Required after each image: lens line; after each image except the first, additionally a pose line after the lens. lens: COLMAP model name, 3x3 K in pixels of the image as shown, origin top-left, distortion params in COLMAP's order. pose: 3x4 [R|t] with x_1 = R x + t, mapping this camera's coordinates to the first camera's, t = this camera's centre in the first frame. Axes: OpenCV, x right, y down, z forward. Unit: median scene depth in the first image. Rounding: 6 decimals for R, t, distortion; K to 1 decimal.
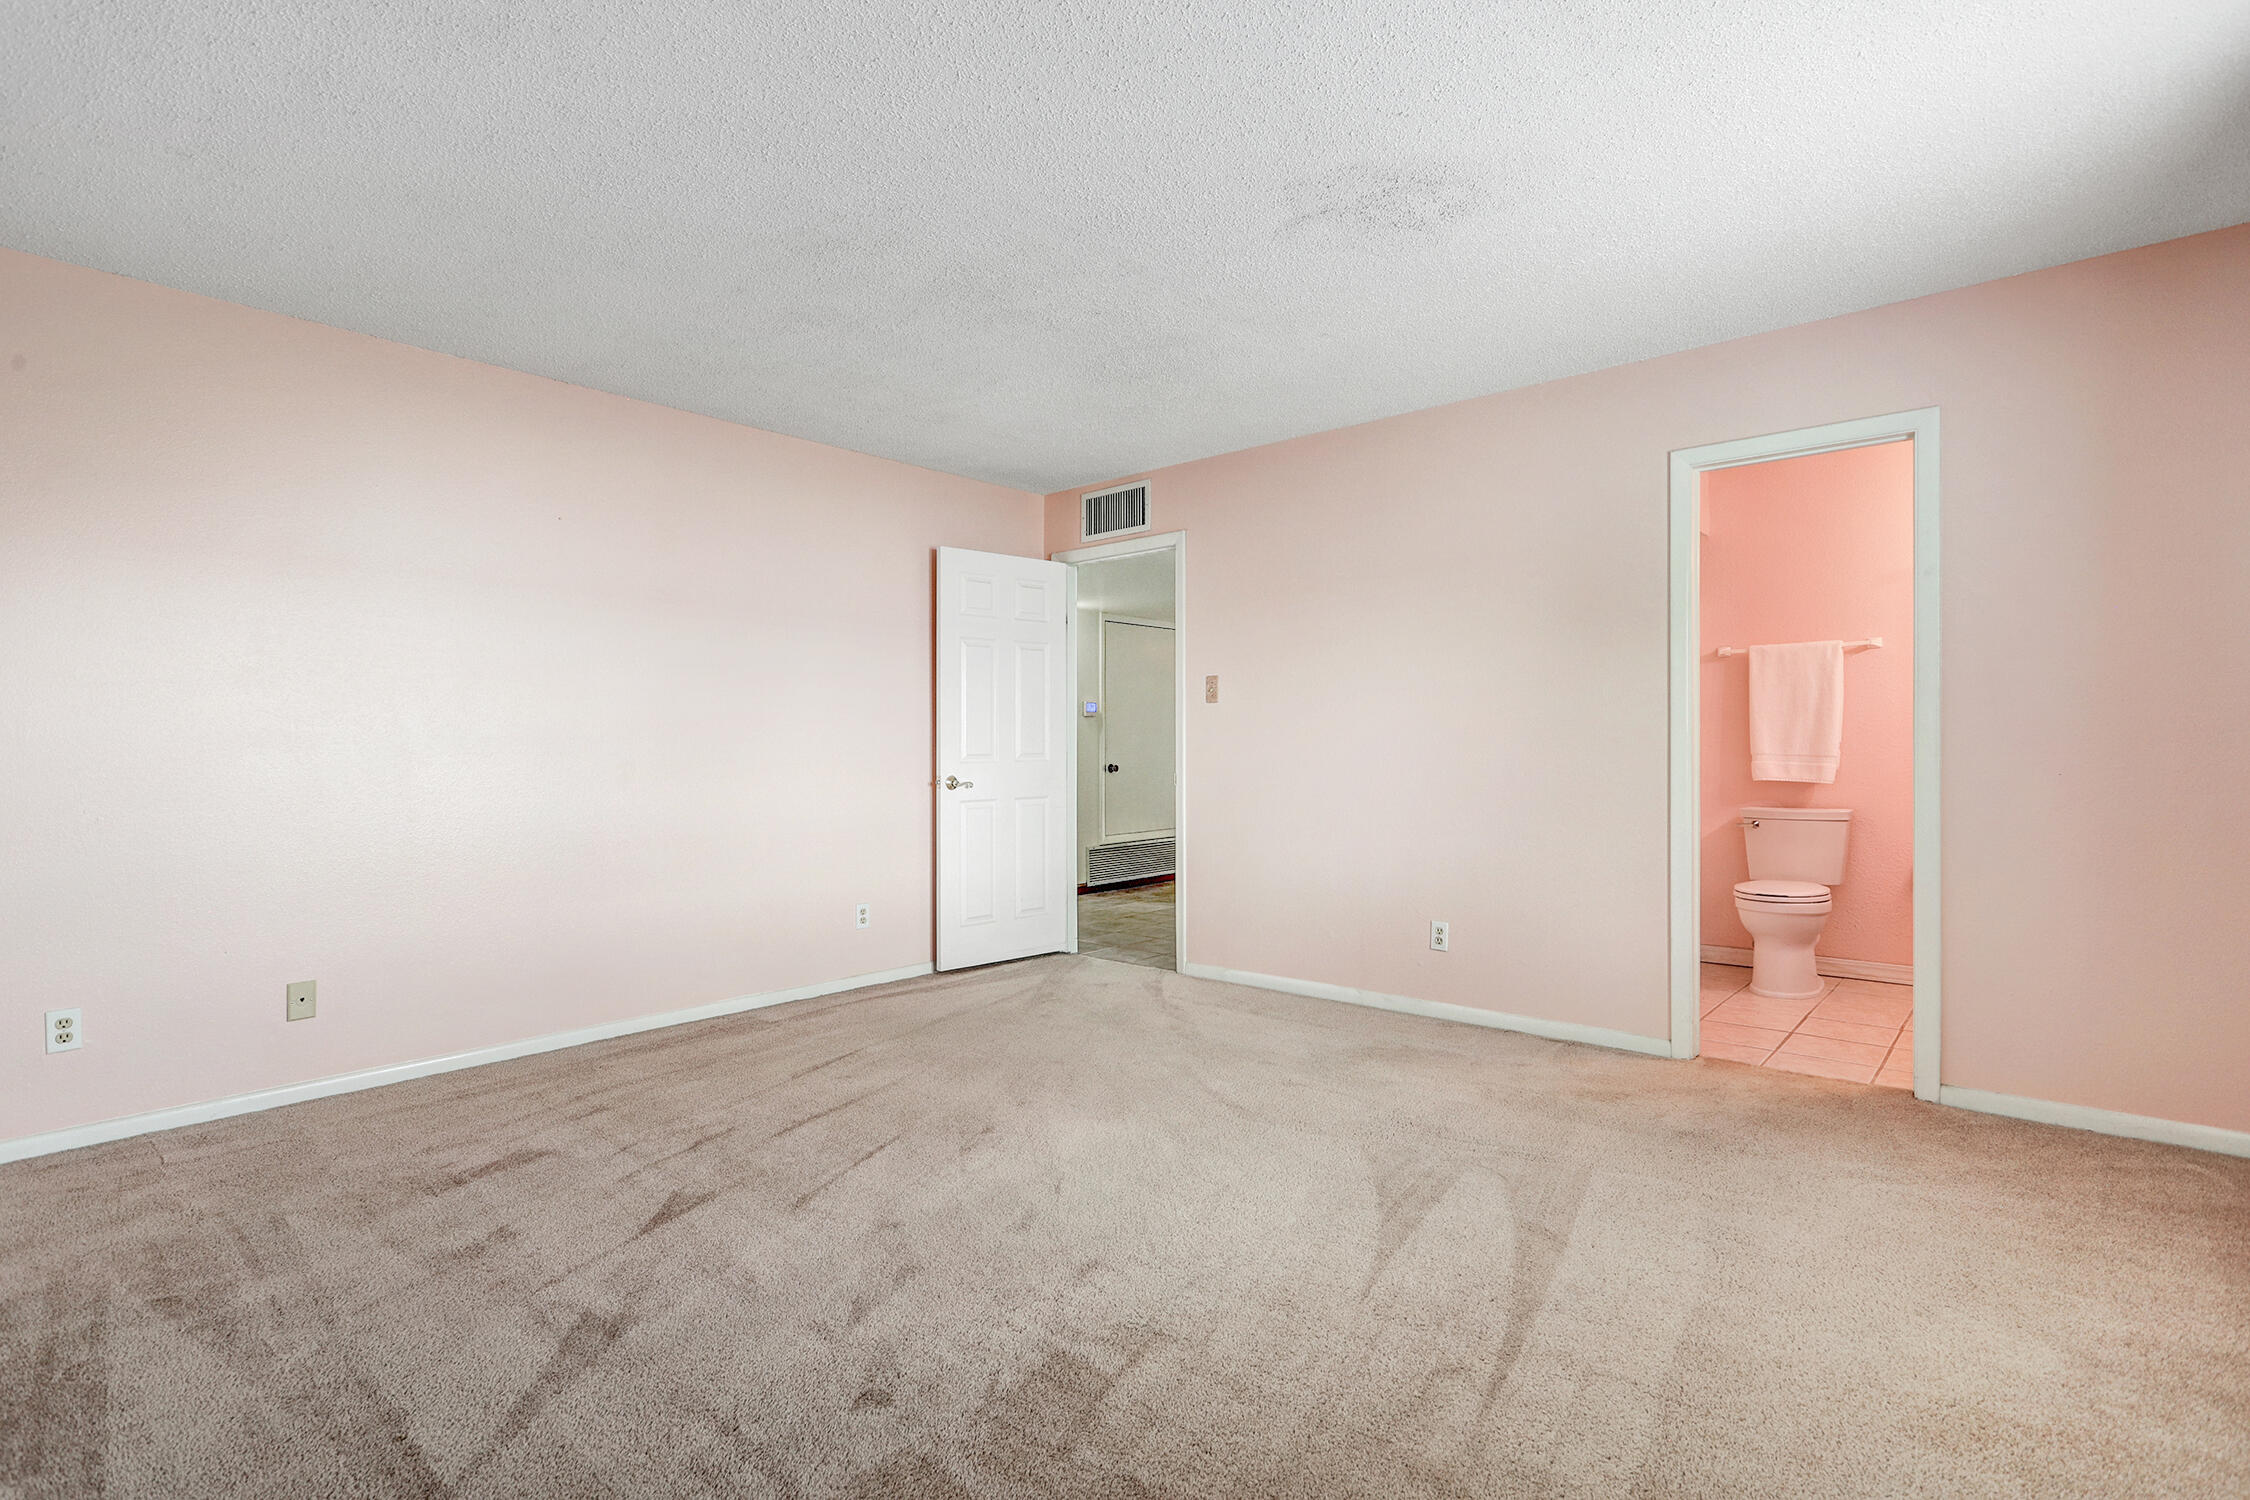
lens RADIAL K [[1075.8, 0, 1117.0], [0, 1075.8, 742.7], [0, 0, 1]] dist [-0.003196, 0.002413]
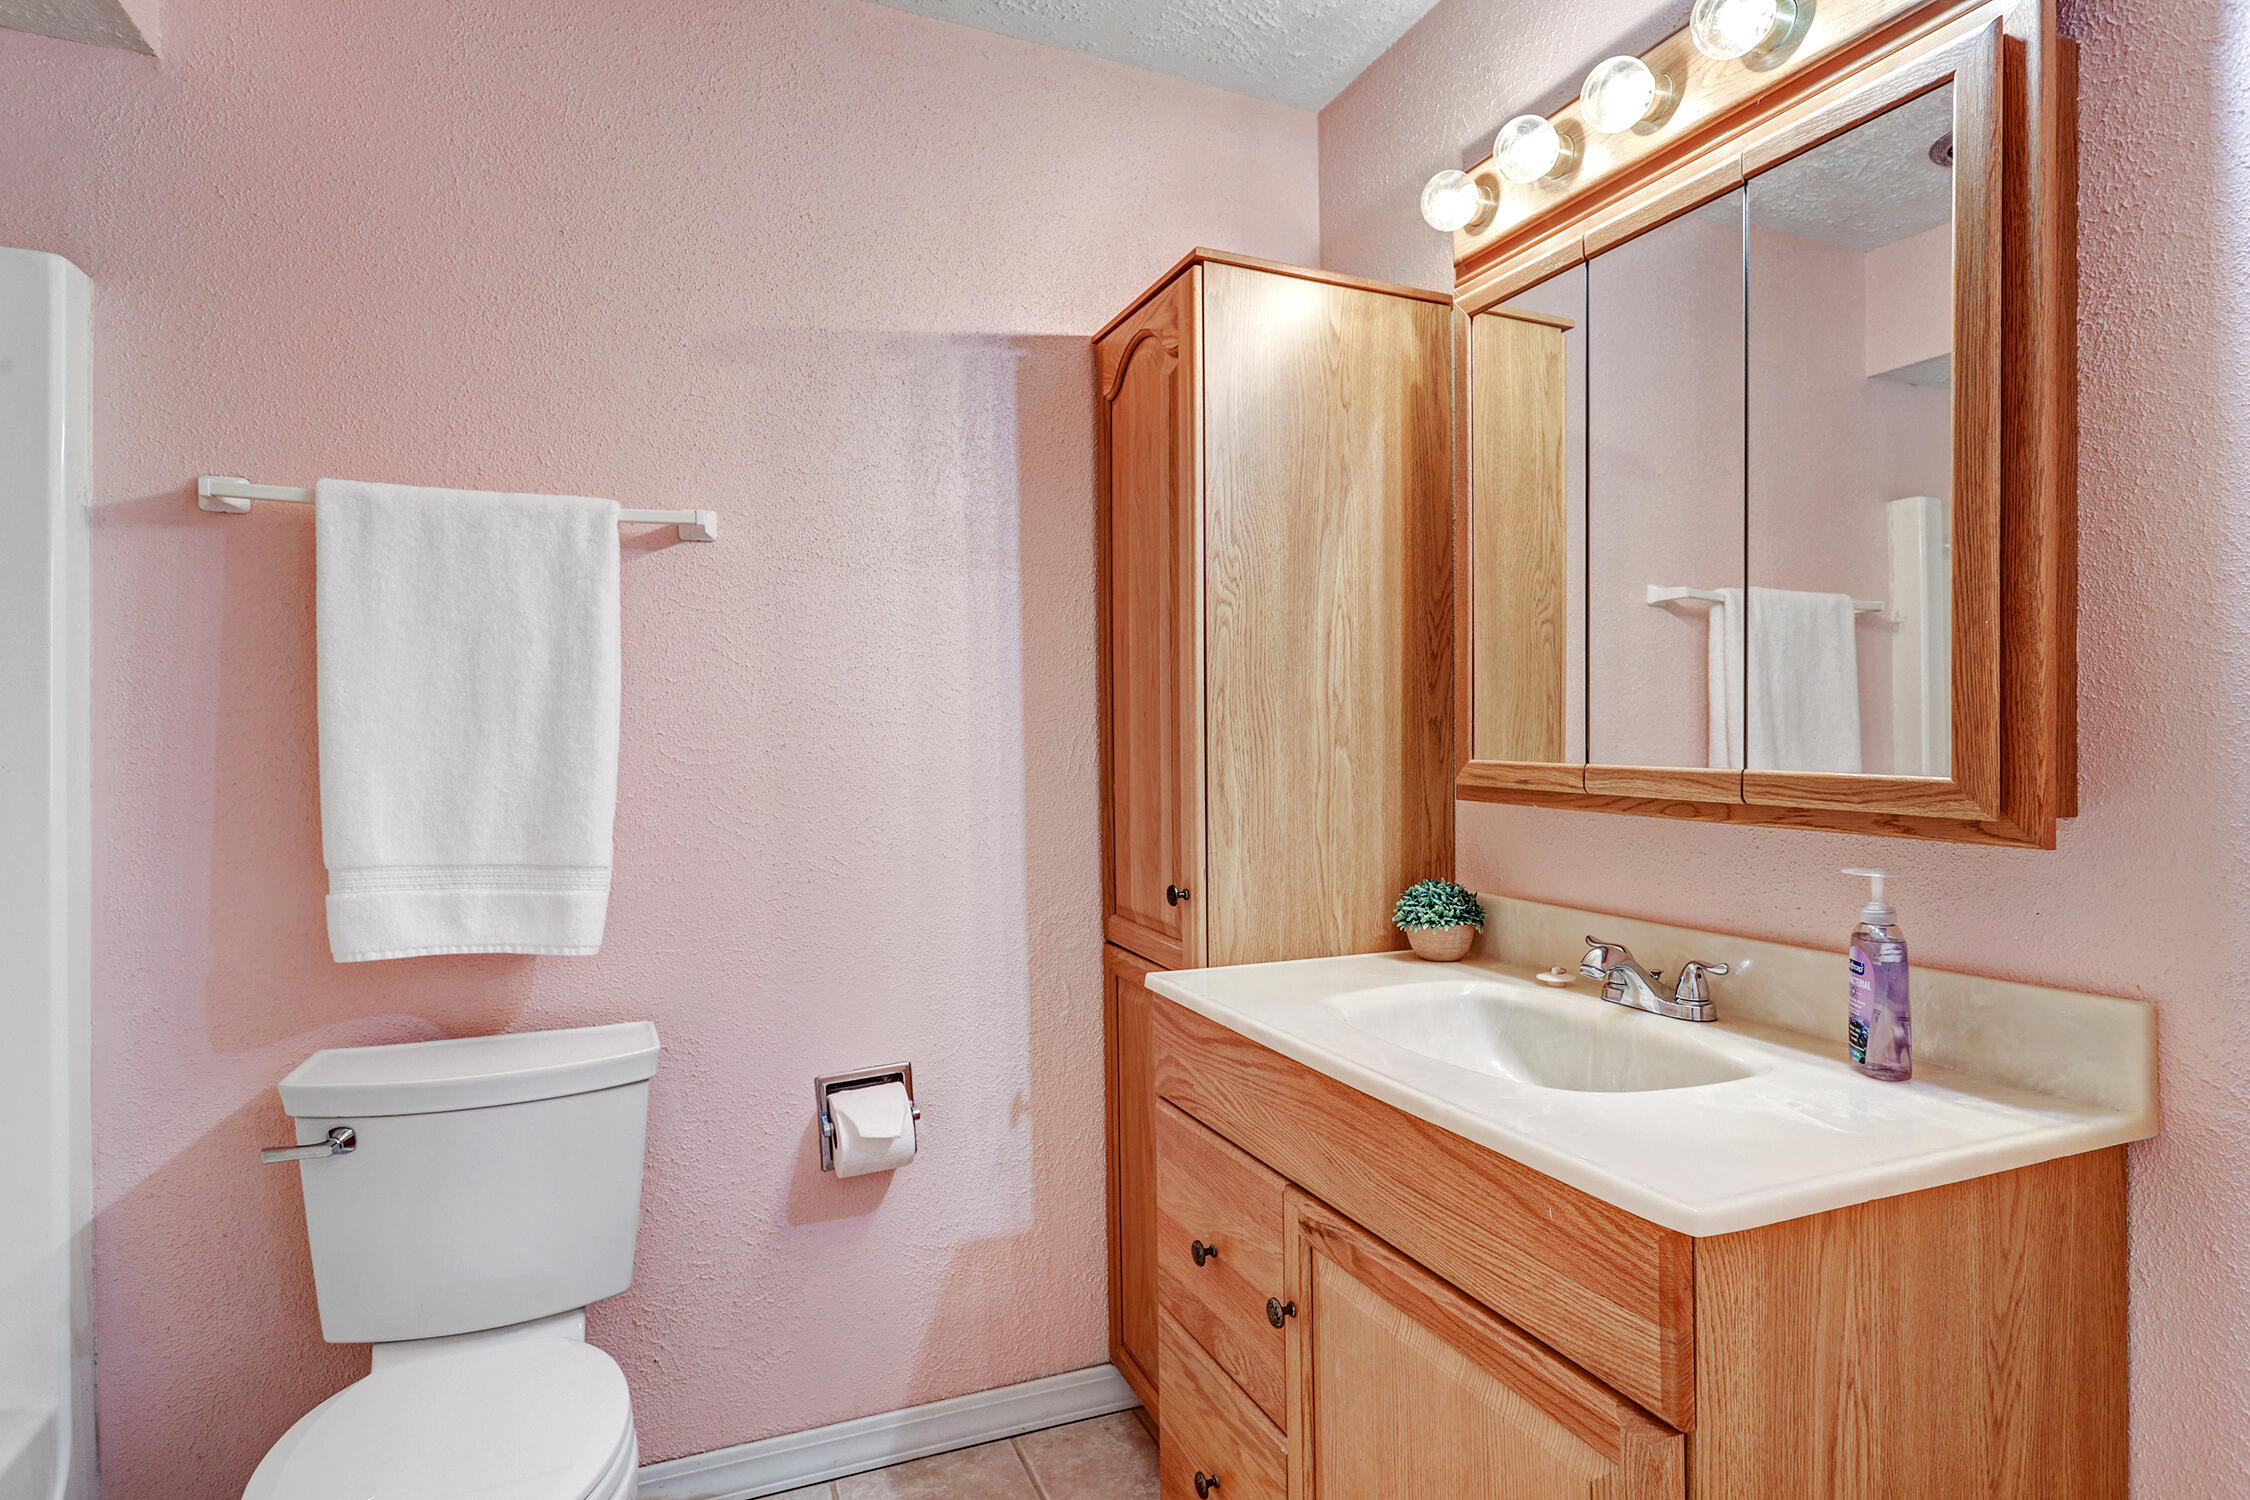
lens RADIAL K [[1133.4, 0, 1113.0], [0, 1133.4, 754.3], [0, 0, 1]] dist [-0.009049, 0.003537]
pose [[0.434625, 0.001278, 0.900611, 0.425604], [0.001827, 0.999996, -0.002300, -0.017808], [-0.900610, 0.002645, 0.434621, 0.706037]]
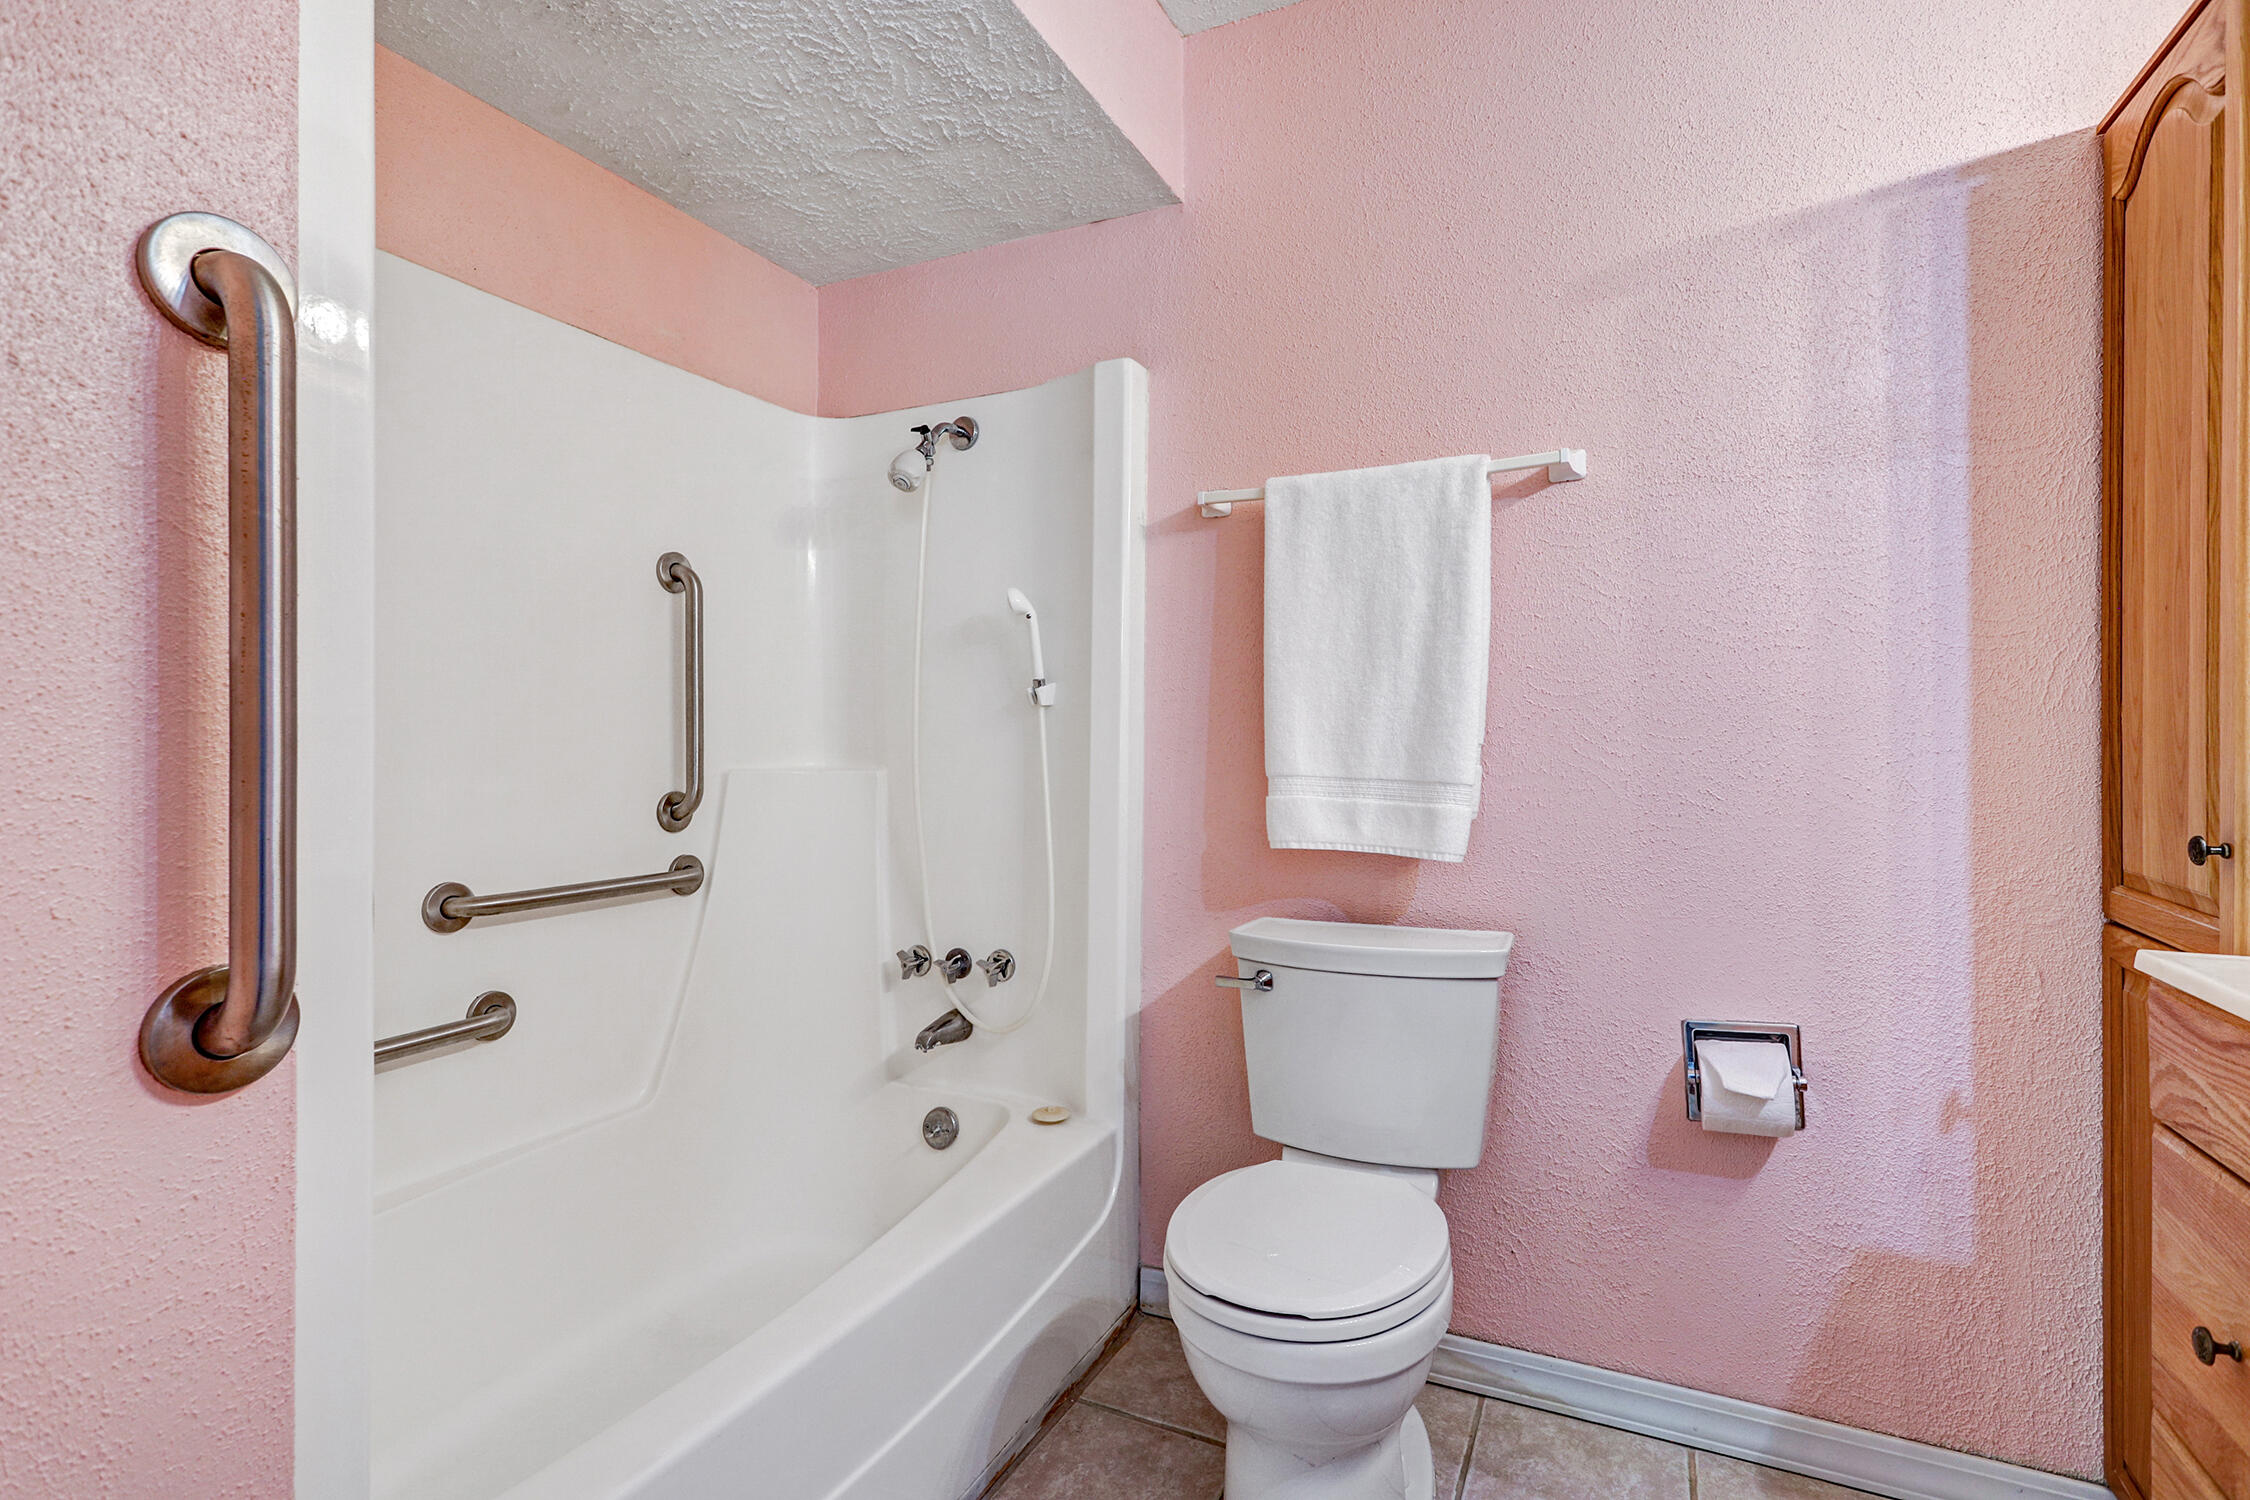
lens RADIAL K [[1075.8, 0, 1137.5], [0, 1075.8, 755.4], [0, 0, 1]] dist [-0.003196, 0.002413]
pose [[0.960977, 0.007784, 0.276519, 0.458722], [-0.007090, 0.999969, -0.003508, 0.005750], [-0.276538, 0.001410, 0.961002, 0.680296]]
